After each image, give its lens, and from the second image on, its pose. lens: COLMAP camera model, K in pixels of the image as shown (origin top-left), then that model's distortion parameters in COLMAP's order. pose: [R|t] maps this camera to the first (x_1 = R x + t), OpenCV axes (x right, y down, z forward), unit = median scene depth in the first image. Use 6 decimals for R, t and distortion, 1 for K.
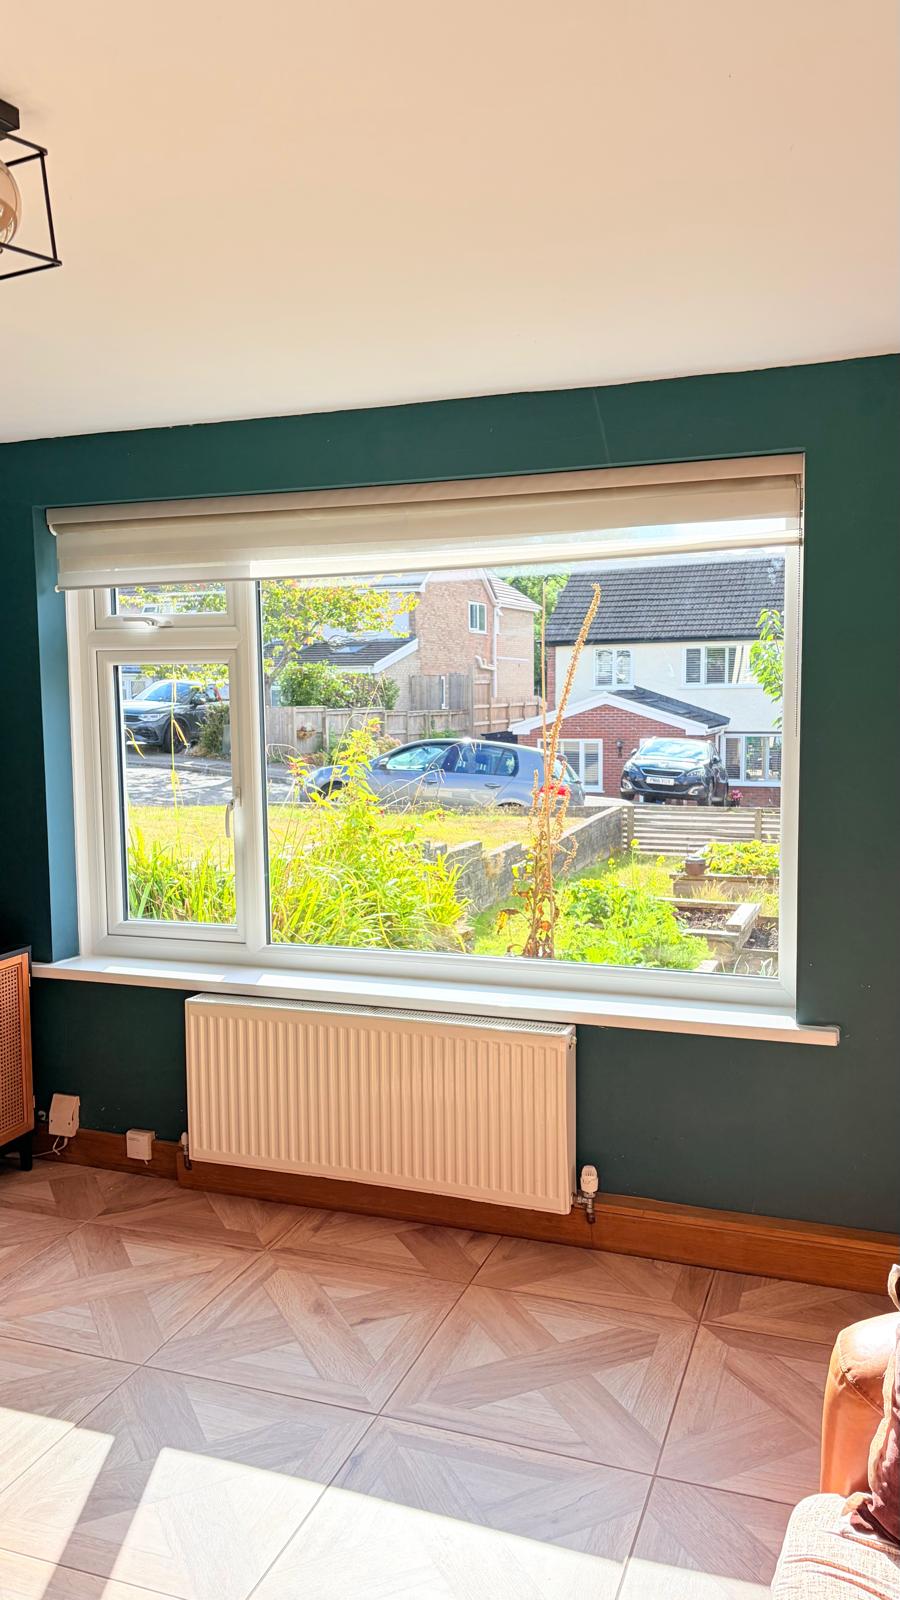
lens RADIAL K [[1200.9, 0, 450.0], [0, 1200.9, 800.0], [0, 0, 1]] dist [-0.001574, -0.000033]
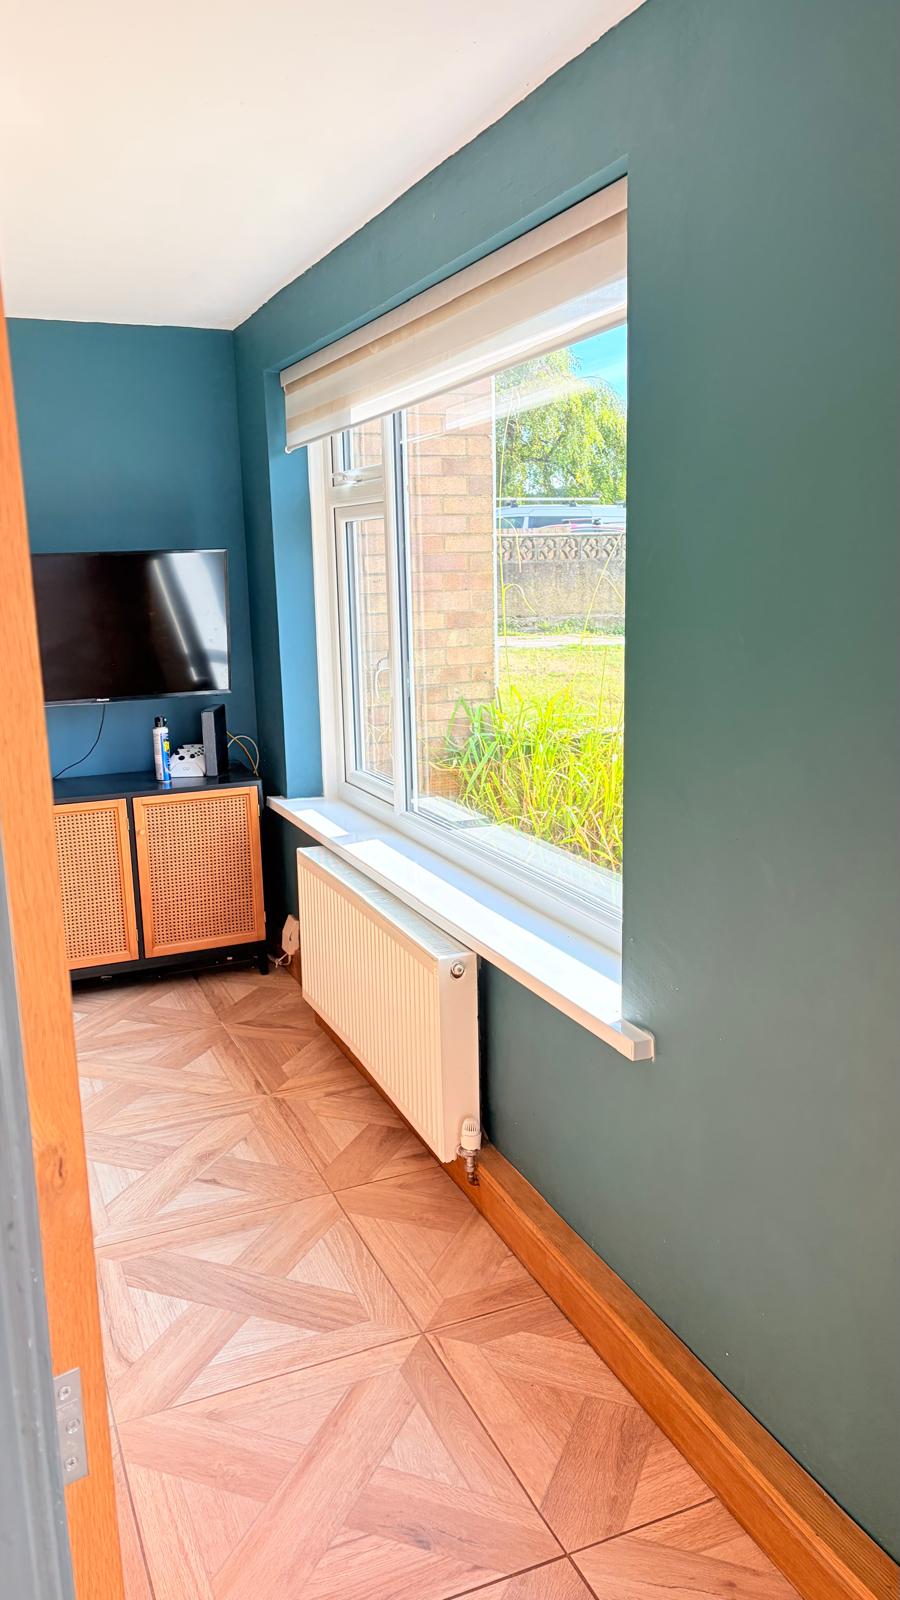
lens RADIAL K [[1205.4, 0, 450.0], [0, 1205.4, 800.0], [0, 0, 1]] dist [0.002211, -0.001330]
pose [[0.684471, 0.143948, -0.714688, 0.708406], [-0.050096, 0.987283, 0.150874, -0.047049], [0.727317, -0.067466, 0.682978, 0.442966]]
